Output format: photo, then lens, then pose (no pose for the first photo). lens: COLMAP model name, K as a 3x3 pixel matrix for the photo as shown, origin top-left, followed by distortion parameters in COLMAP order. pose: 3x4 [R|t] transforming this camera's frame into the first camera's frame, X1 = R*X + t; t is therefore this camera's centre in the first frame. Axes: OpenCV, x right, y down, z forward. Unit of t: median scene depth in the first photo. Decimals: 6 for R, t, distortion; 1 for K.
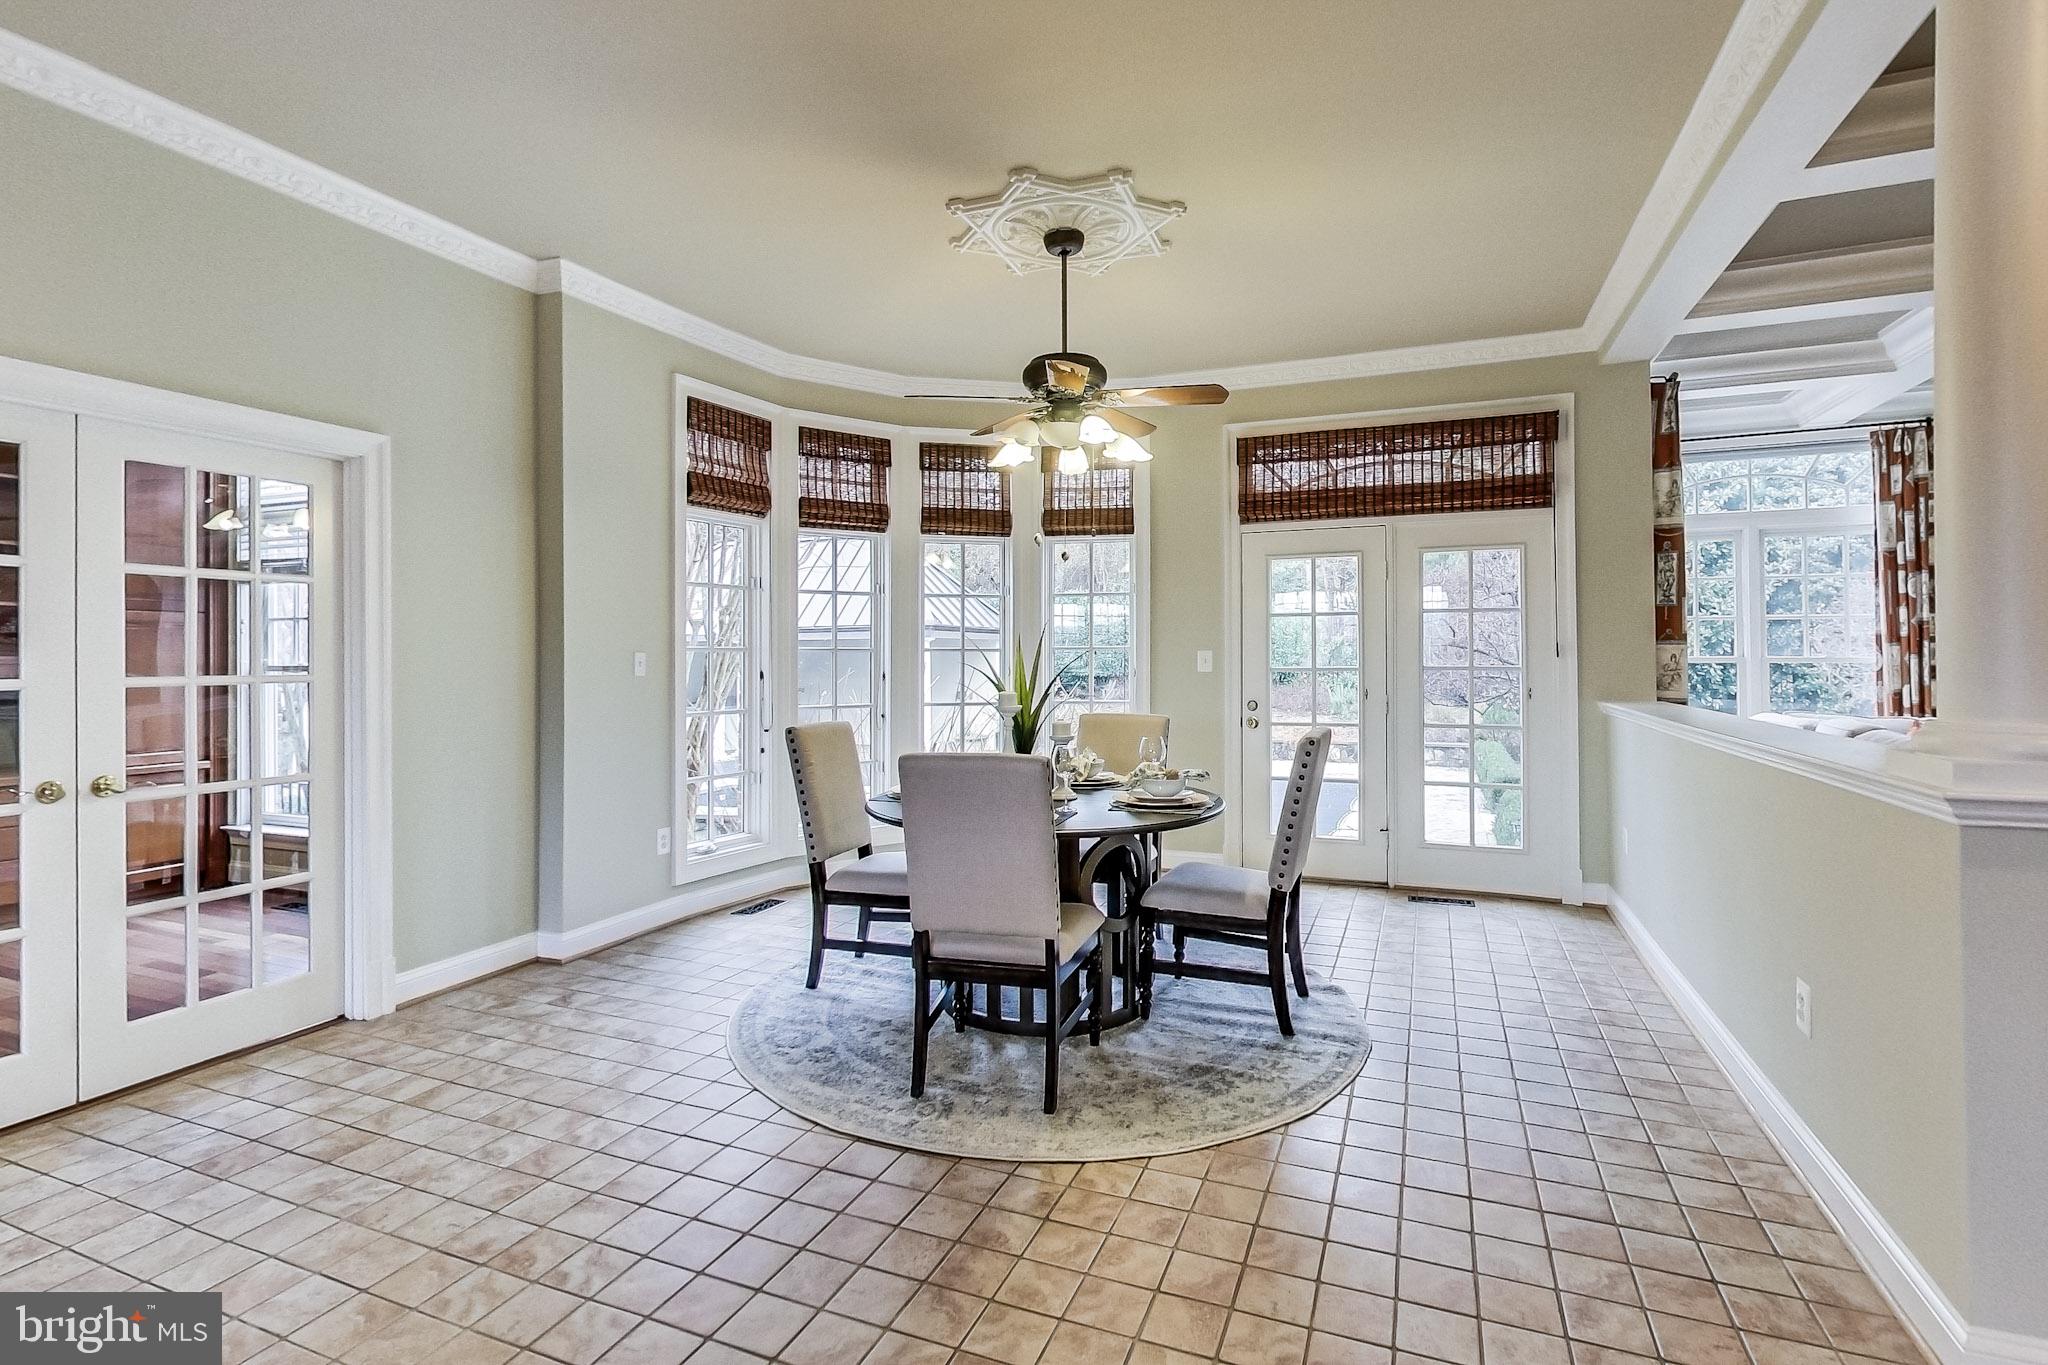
lens RADIAL K [[961.1, 0, 1029.0], [0, 961.1, 671.9], [0, 0, 1]] dist [0.003158, 0.000270]
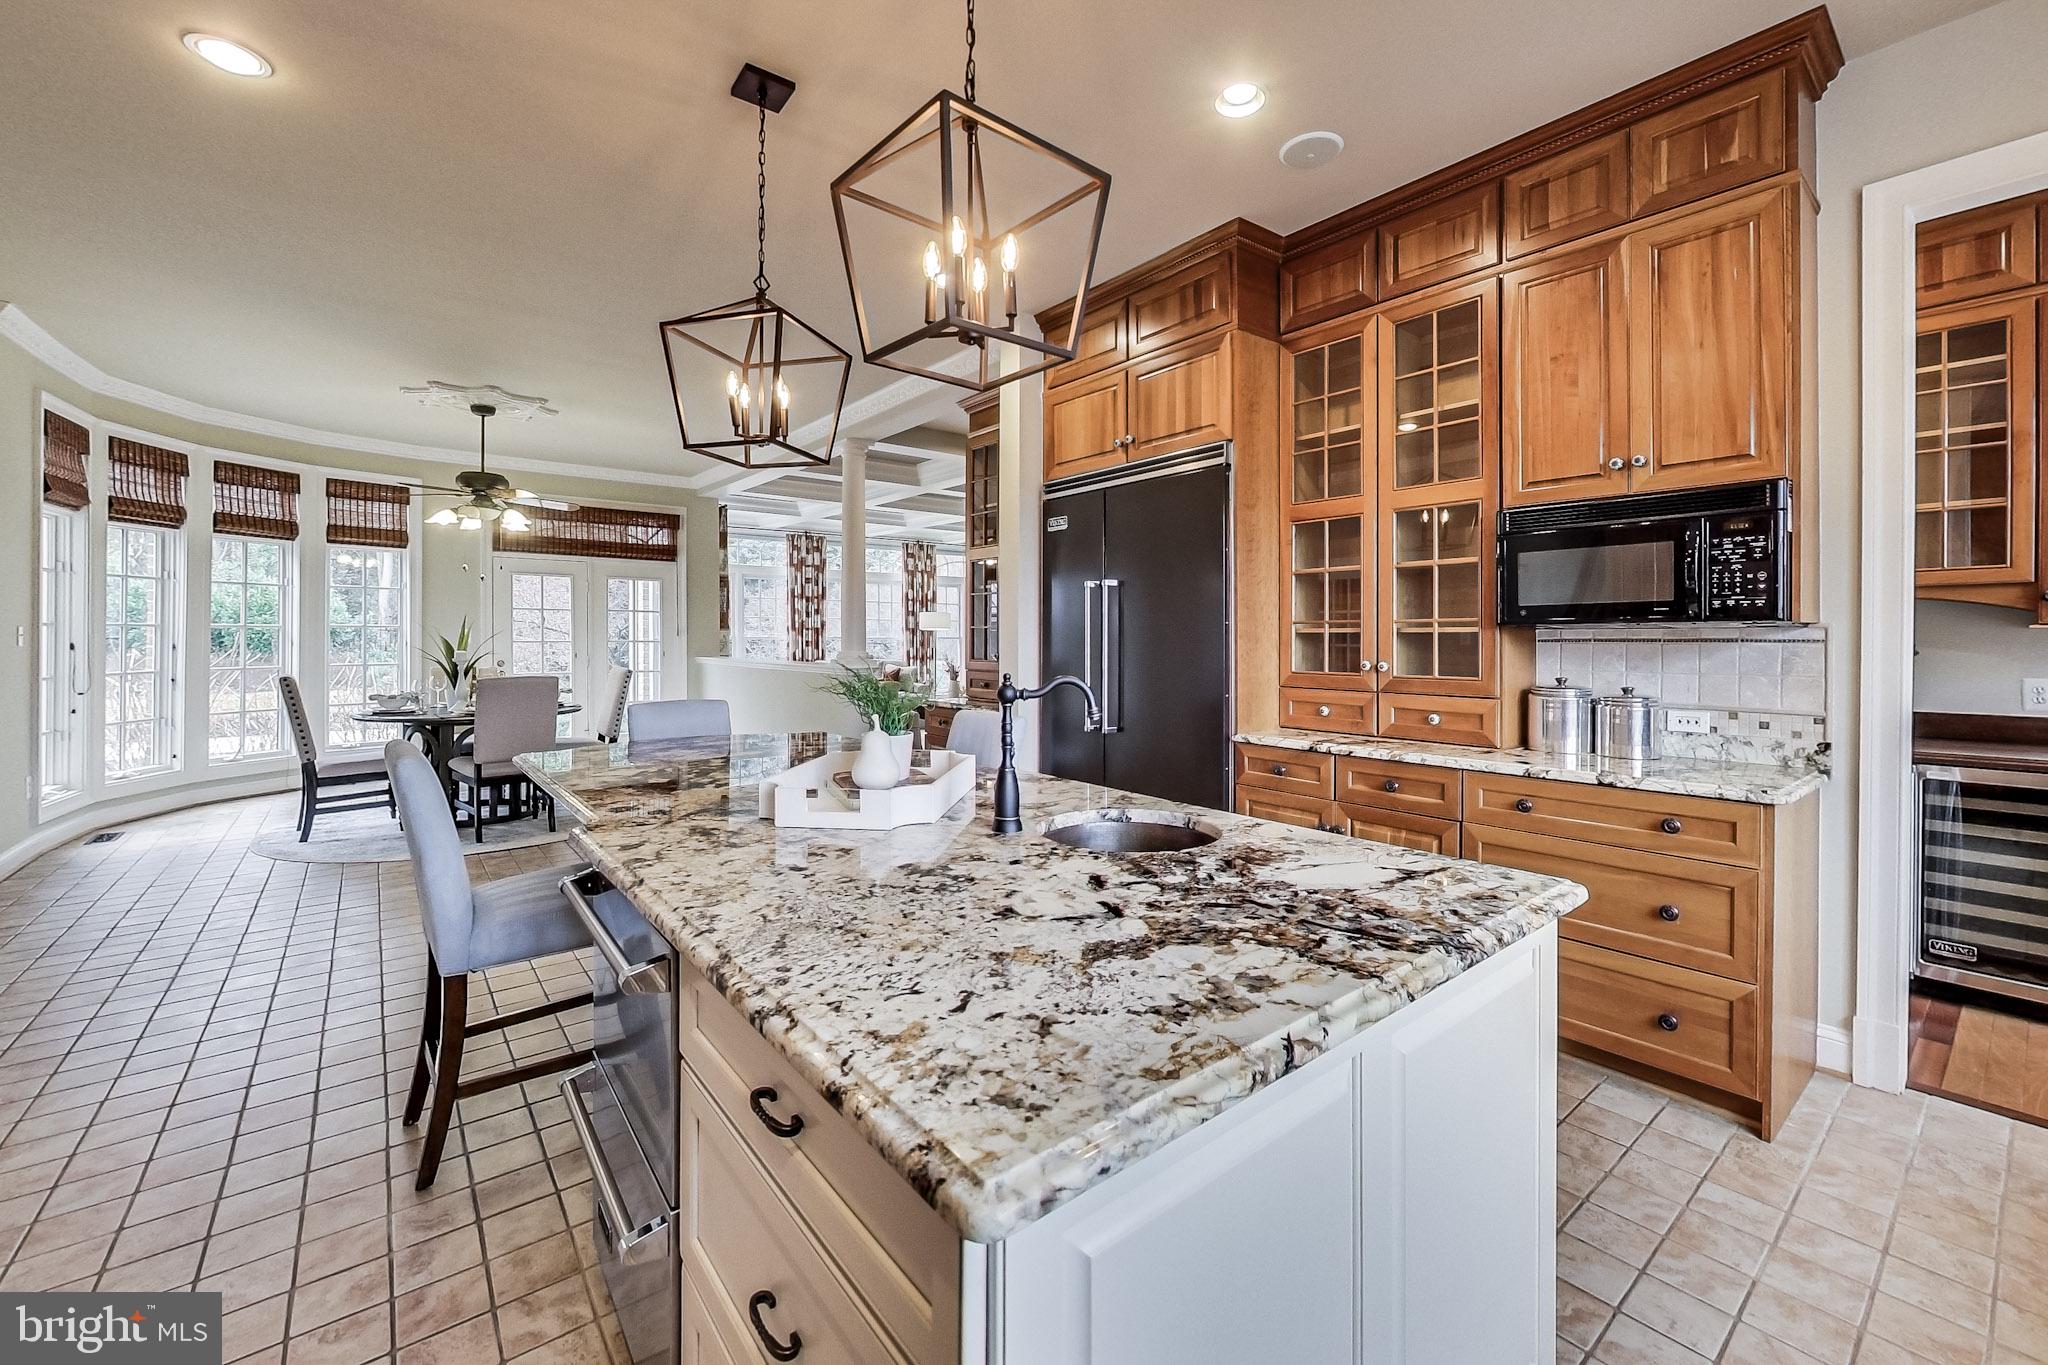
lens RADIAL K [[827.0, 0, 1048.2], [0, 827.0, 637.7], [0, 0, 1]] dist [0.015839, -0.000530]
pose [[0.479239, 0.005178, 0.877669, -0.617149], [0.010602, 0.999875, -0.011688, 0.018060], [-0.877621, 0.014907, 0.479124, -0.527395]]
